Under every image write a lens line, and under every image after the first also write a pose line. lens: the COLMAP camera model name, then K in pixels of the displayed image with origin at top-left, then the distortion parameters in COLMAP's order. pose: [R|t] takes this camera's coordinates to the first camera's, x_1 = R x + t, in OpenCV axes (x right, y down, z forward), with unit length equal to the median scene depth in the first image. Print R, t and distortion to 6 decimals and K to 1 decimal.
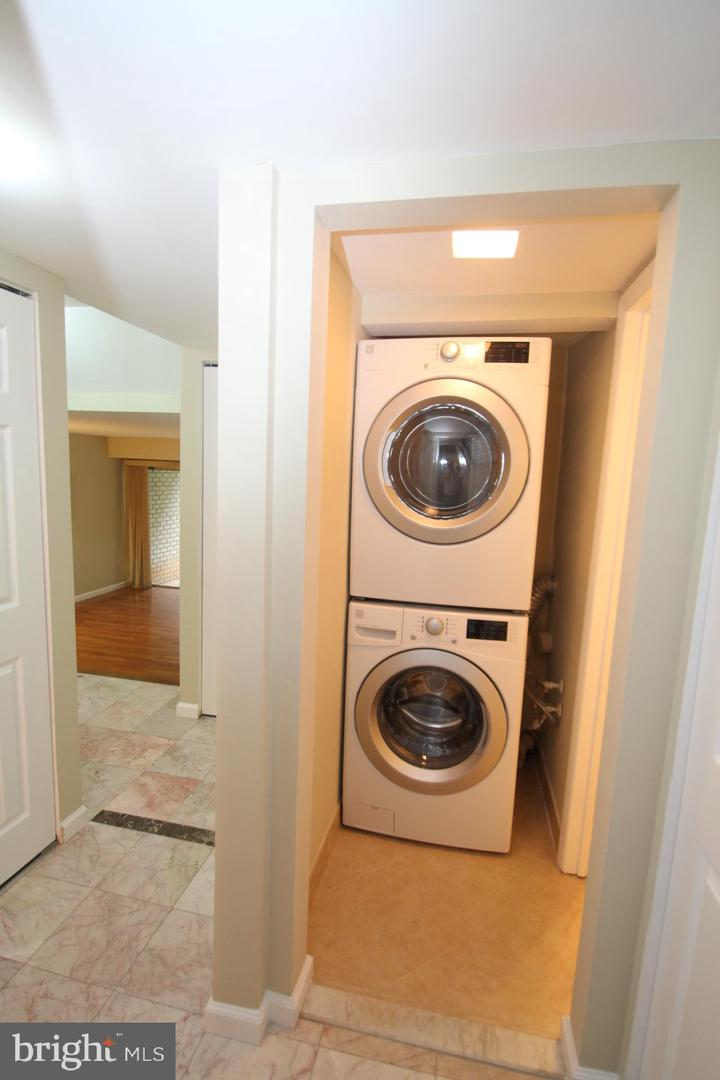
lens RADIAL K [[533.7, 0, 356.9], [0, 533.7, 543.0], [0, 0, 1]] dist [-0.019741, -0.001741]
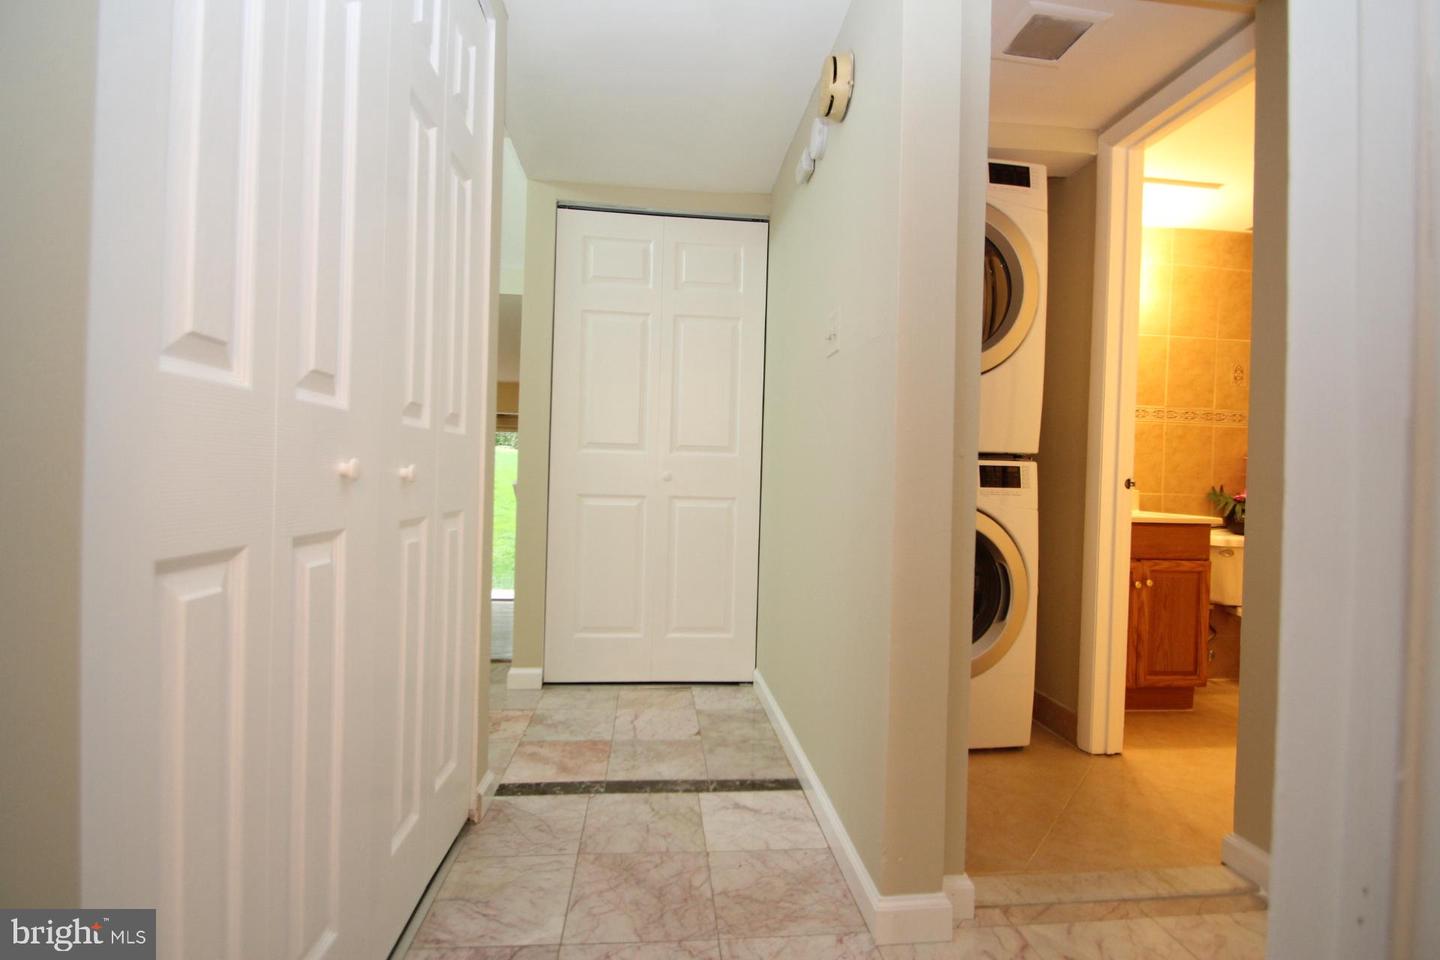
lens RADIAL K [[670.7, 0, 726.4], [0, 670.7, 491.1], [0, 0, 1]] dist [0.005358, -0.011133]
pose [[0.950385, -0.019101, 0.310490, -0.545635], [0.053202, 0.993388, -0.101737, 0.279871], [-0.306493, 0.113208, 0.945117, 0.081445]]
